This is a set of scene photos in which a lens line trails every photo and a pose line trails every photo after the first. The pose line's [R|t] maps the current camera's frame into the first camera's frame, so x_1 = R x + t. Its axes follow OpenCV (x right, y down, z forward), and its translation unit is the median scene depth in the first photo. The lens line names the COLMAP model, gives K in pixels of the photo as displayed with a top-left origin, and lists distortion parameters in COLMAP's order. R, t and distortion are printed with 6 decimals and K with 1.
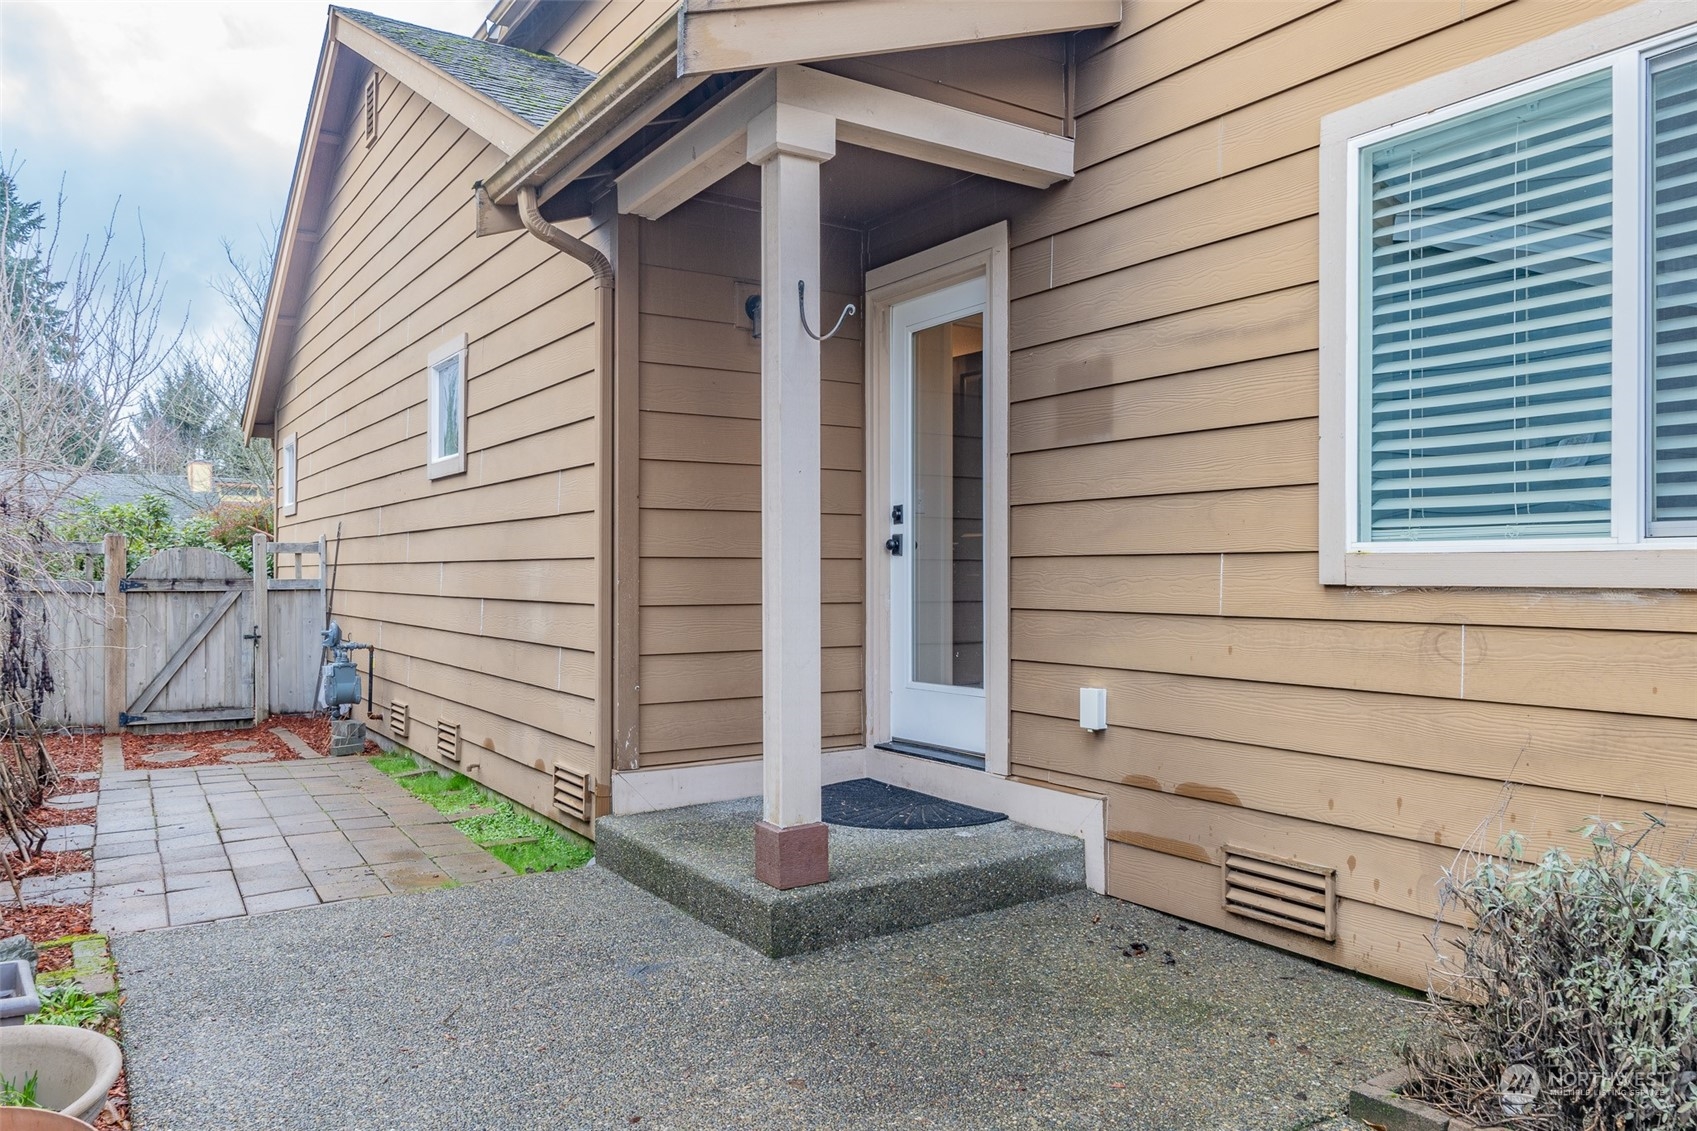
lens RADIAL K [[1208.8, 0, 851.5], [0, 1208.8, 571.3], [0, 0, 1]] dist [-0.011173, 0.009900]
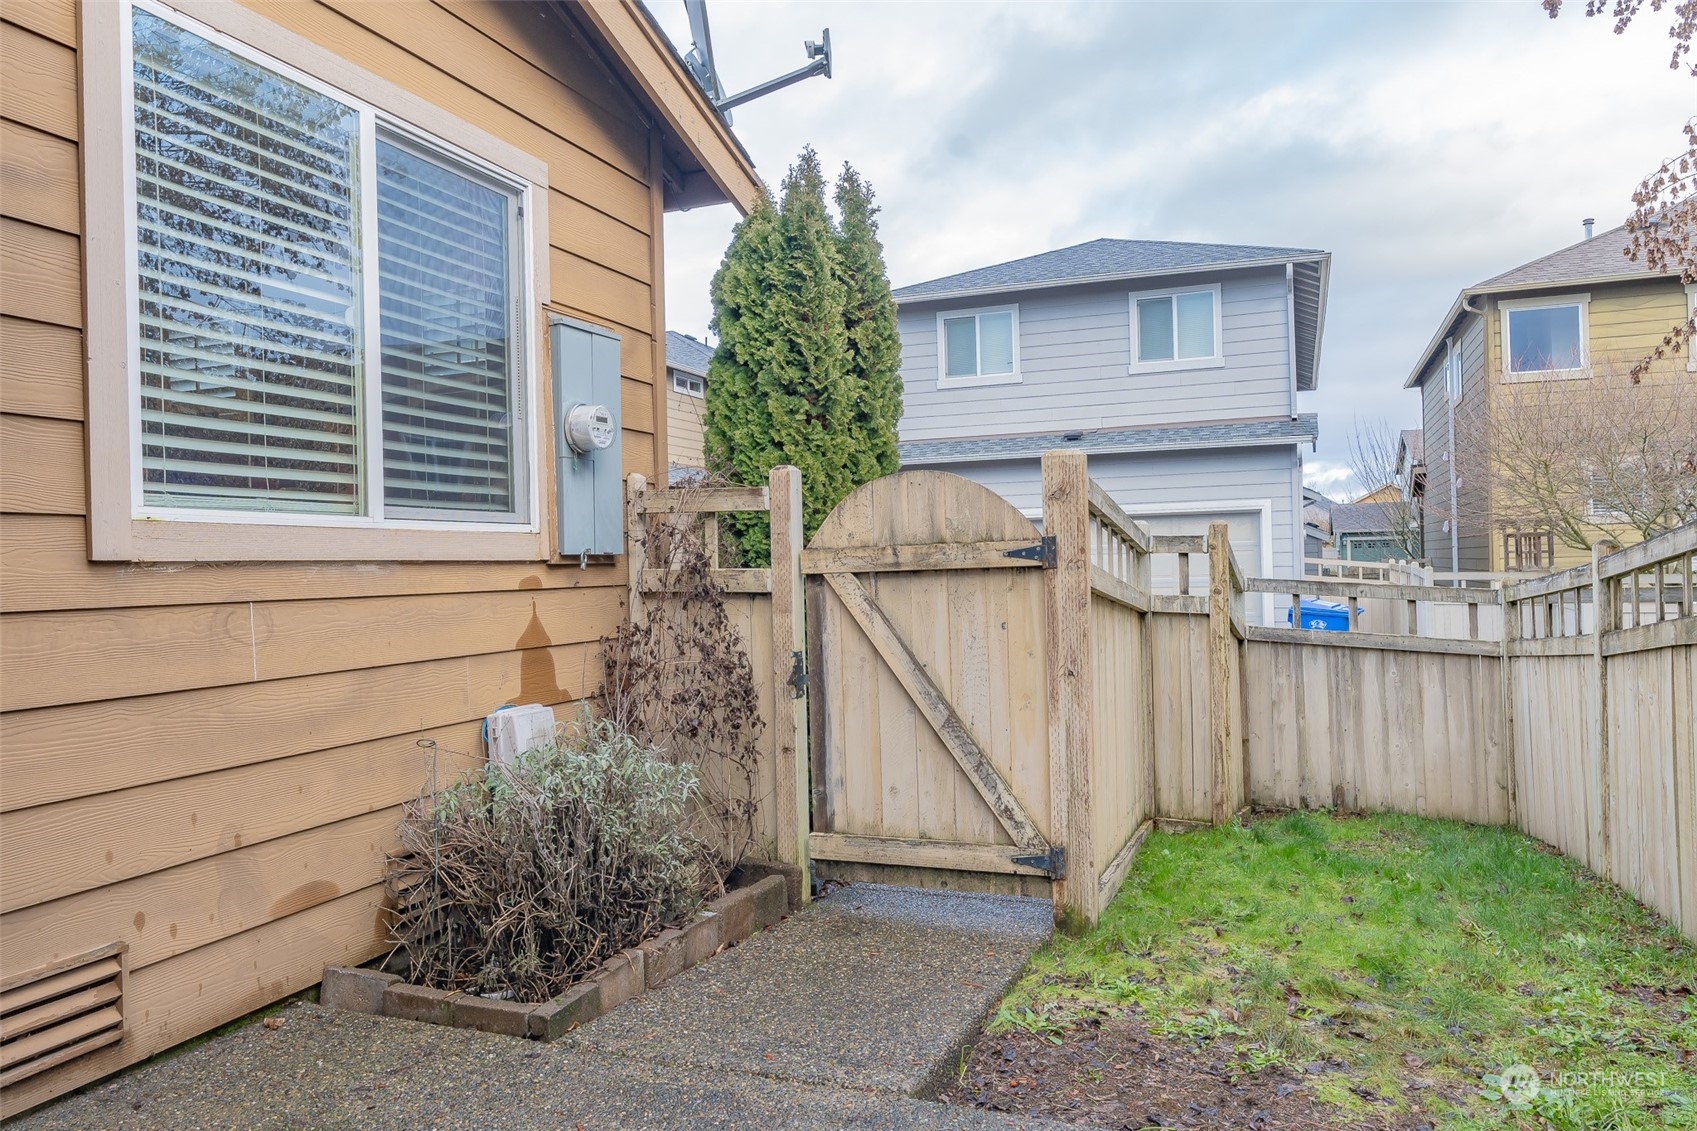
lens RADIAL K [[1208.8, 0, 850.2], [0, 1208.8, 559.2], [0, 0, 1]] dist [-0.011173, 0.009900]
pose [[-0.591843, 0.018966, 0.805830, -0.505081], [0.021921, 0.999732, -0.007430, 0.027549], [-0.805755, 0.013267, -0.592100, 1.143950]]
